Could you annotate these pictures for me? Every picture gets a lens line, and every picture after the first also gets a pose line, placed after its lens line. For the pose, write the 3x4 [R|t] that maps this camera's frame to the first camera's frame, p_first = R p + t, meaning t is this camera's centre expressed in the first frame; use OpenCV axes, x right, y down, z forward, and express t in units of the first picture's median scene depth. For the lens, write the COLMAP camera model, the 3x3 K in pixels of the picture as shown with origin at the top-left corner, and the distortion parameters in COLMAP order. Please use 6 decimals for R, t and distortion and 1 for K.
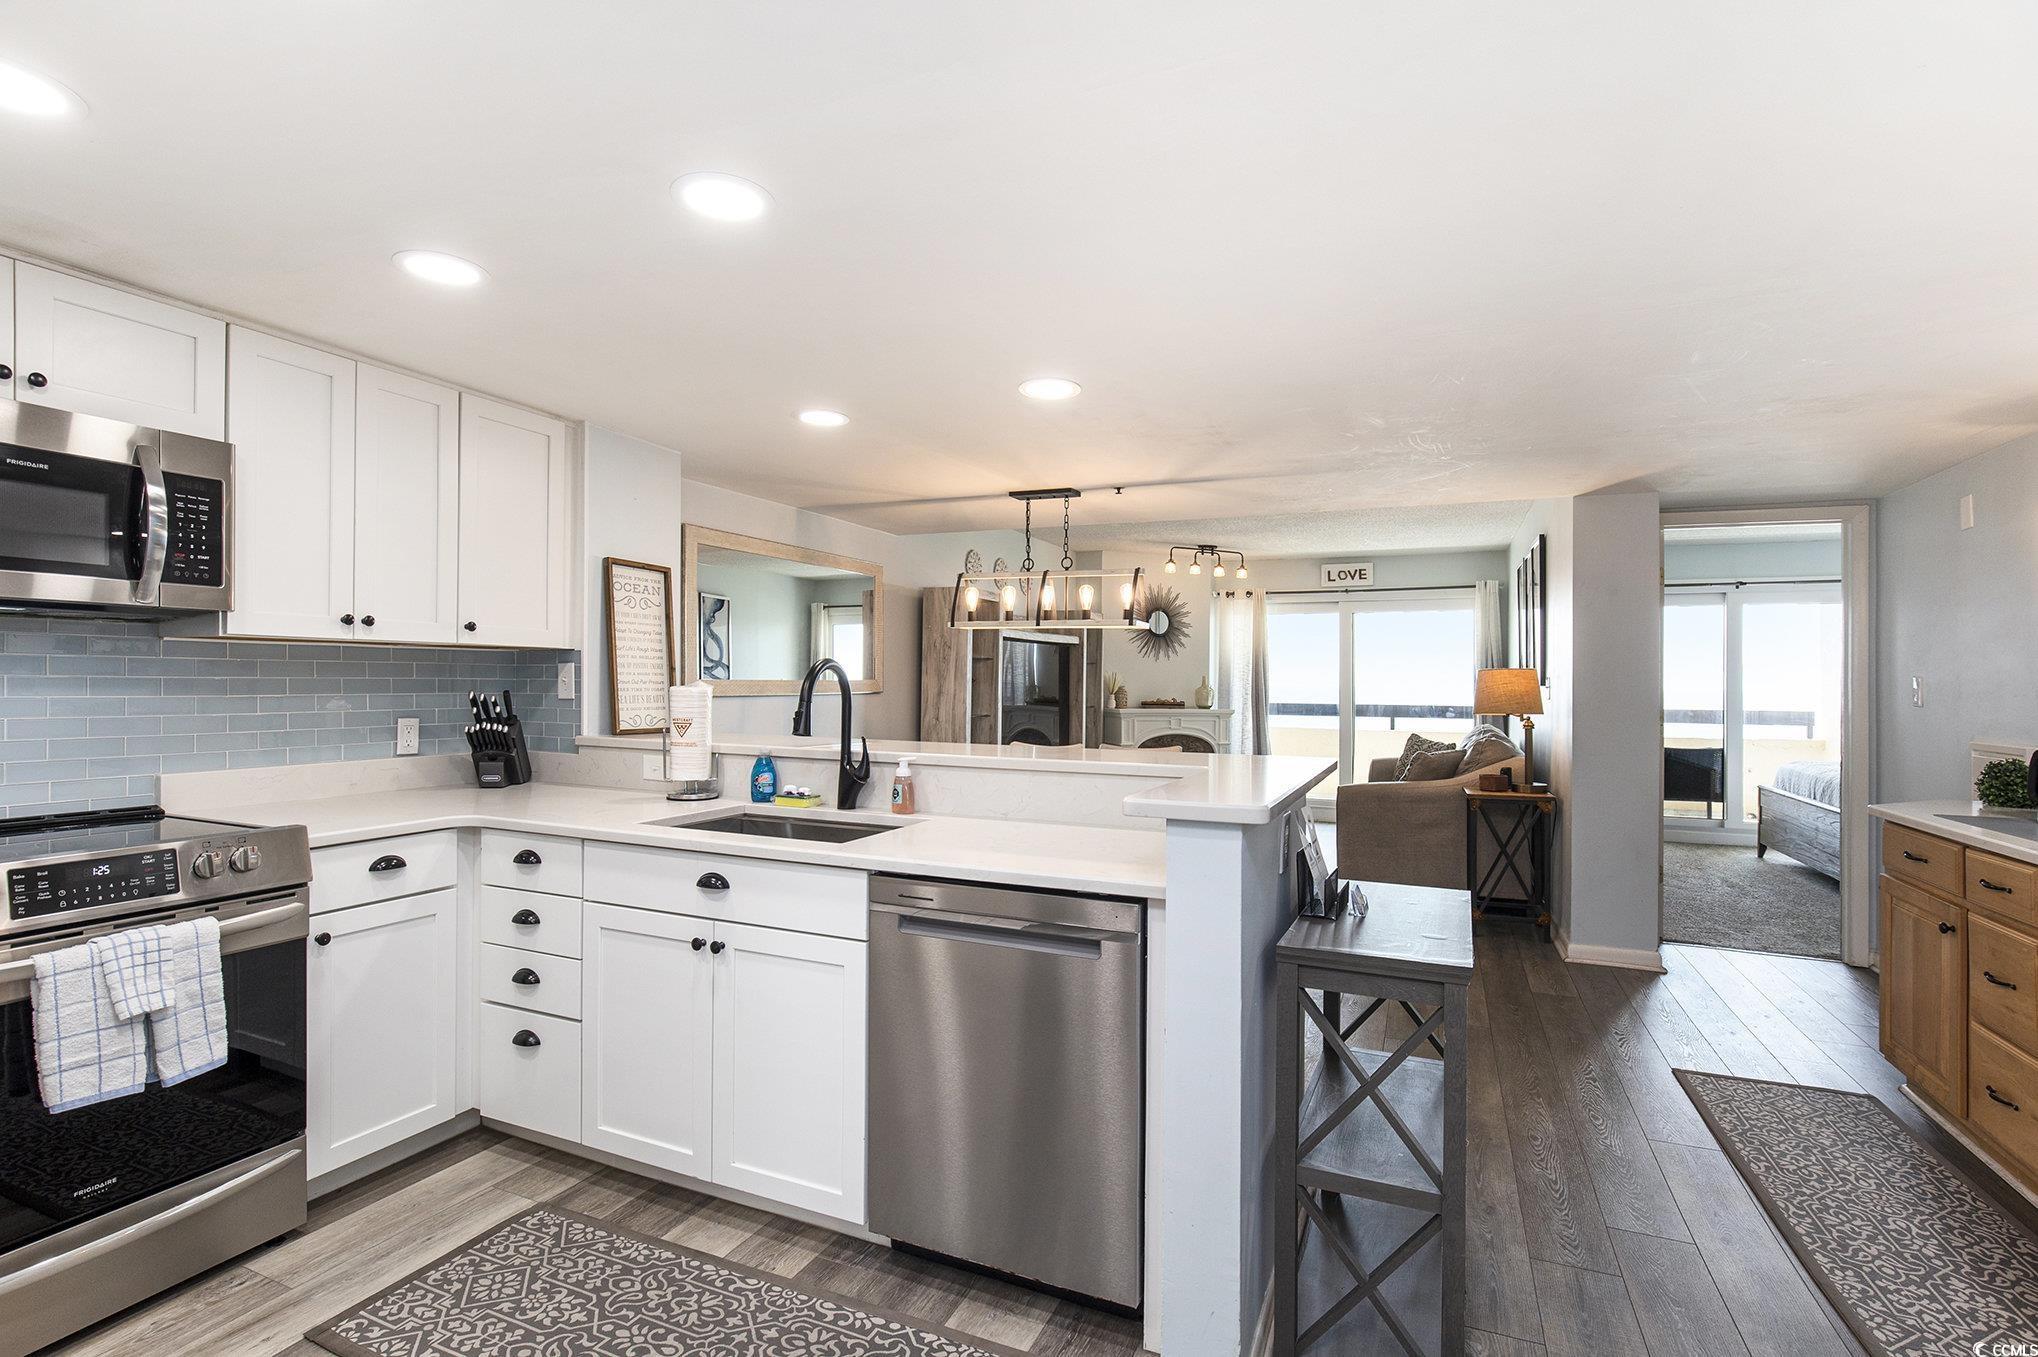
lens RADIAL K [[944.7, 0, 1019.0], [0, 944.7, 678.5], [0, 0, 1]] dist [-0.002717, 0.000142]
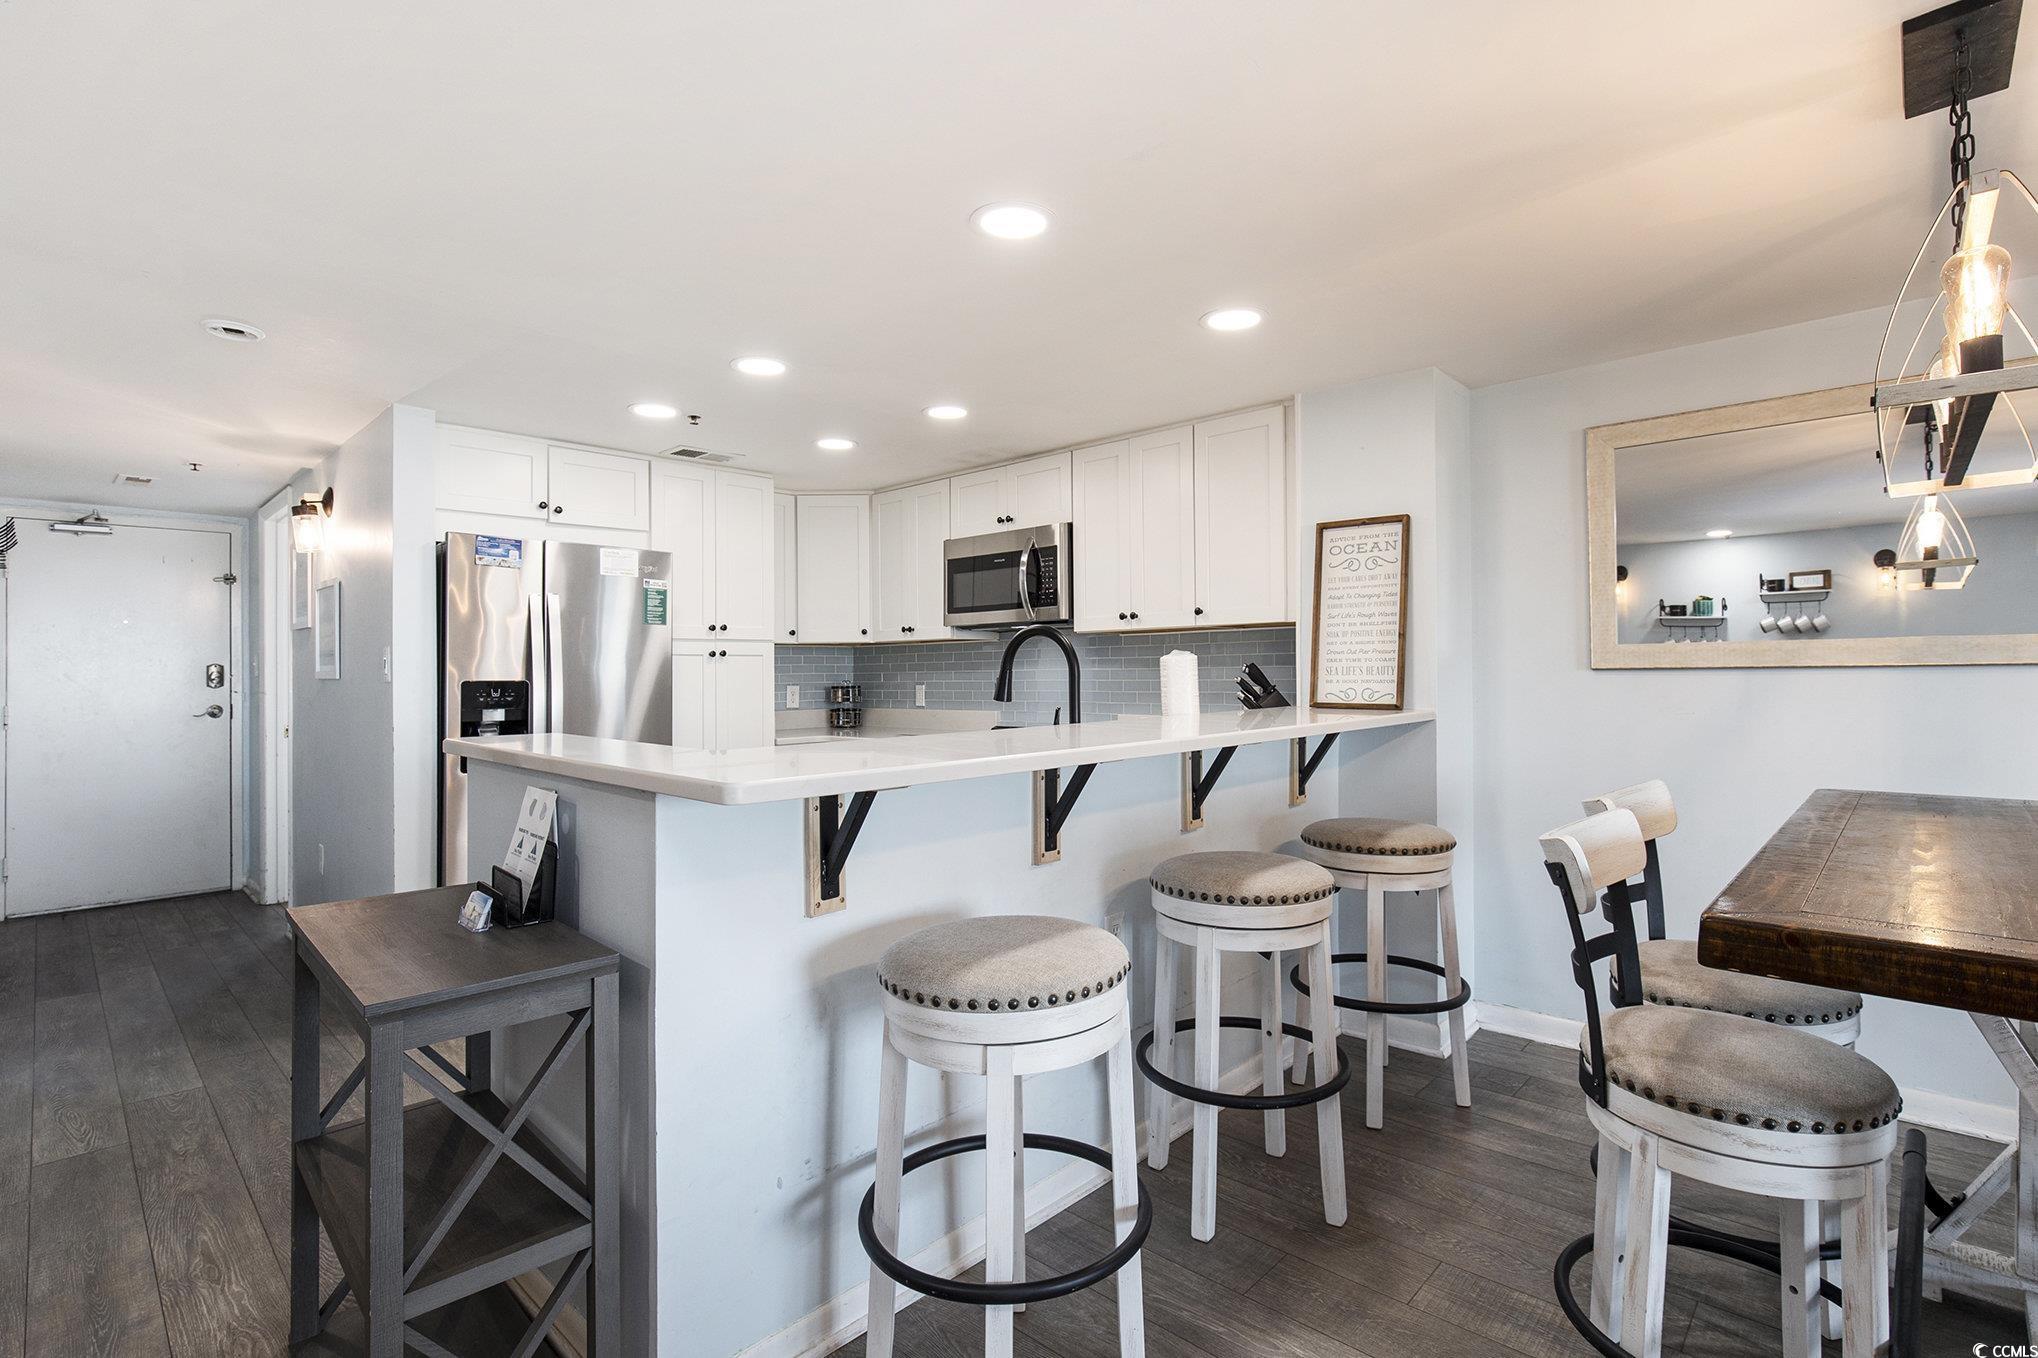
lens RADIAL K [[954.7, 0, 1001.9], [0, 954.7, 660.6], [0, 0, 1]] dist [-0.037814, 0.000125]
pose [[-0.337609, -0.015529, -0.941158, 0.731873], [0.012028, 0.999711, -0.020810, 0.034778], [0.941210, -0.018346, -0.337325, 1.283983]]
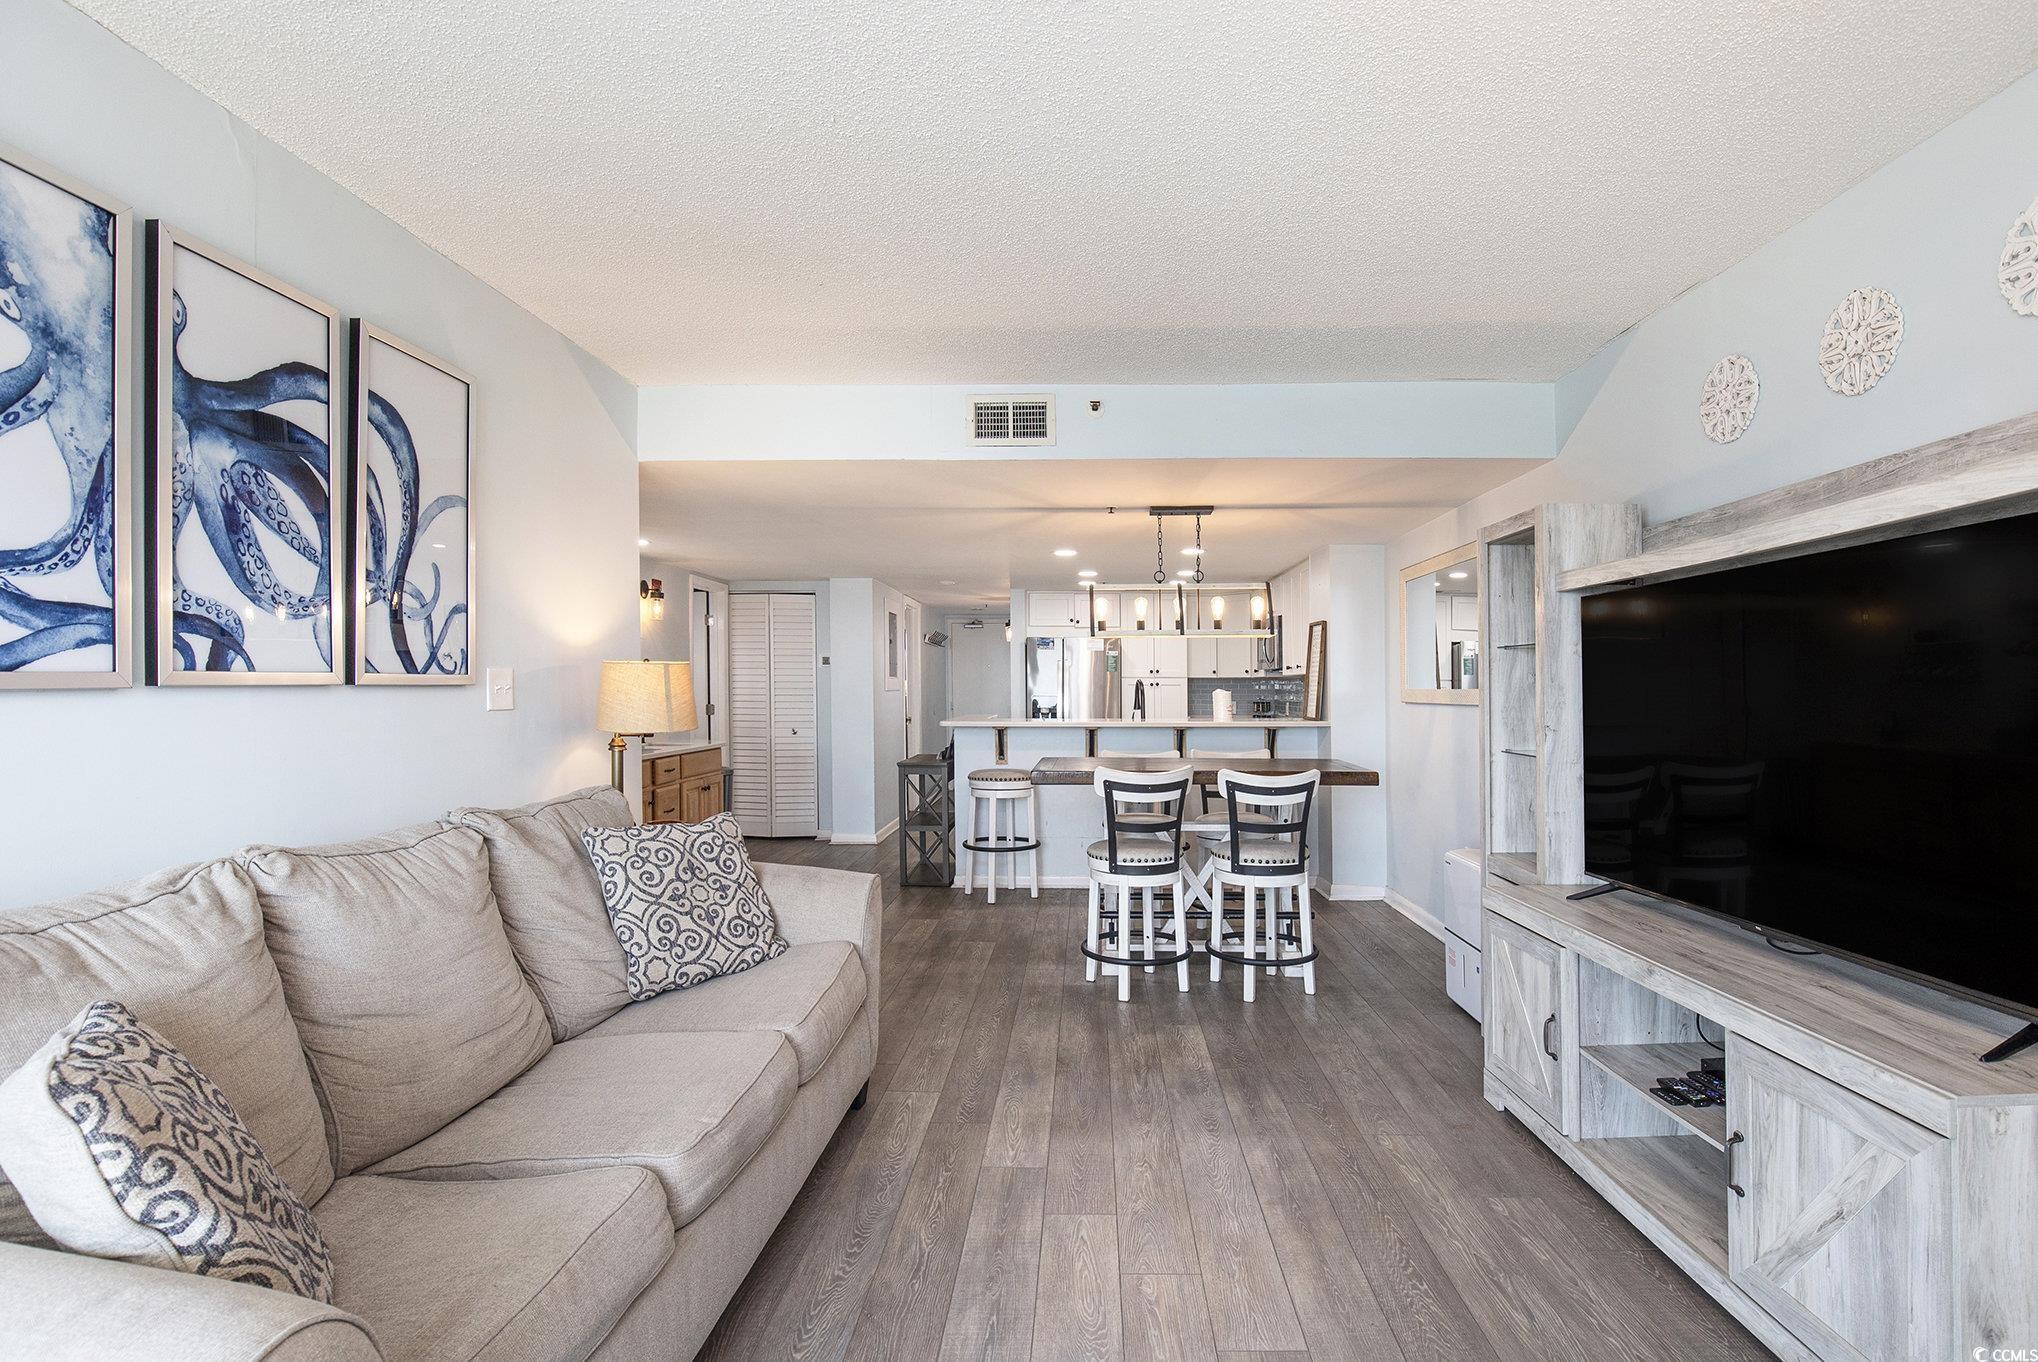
lens RADIAL K [[953.4, 0, 1042.6], [0, 953.4, 698.6], [0, 0, 1]] dist [-0.026137, 0.008688]
pose [[-0.930065, -0.005915, -0.367346, 0.927039], [-0.008303, 0.999953, 0.004920, 0.019264], [0.367300, 0.007626, -0.930071, 3.172347]]
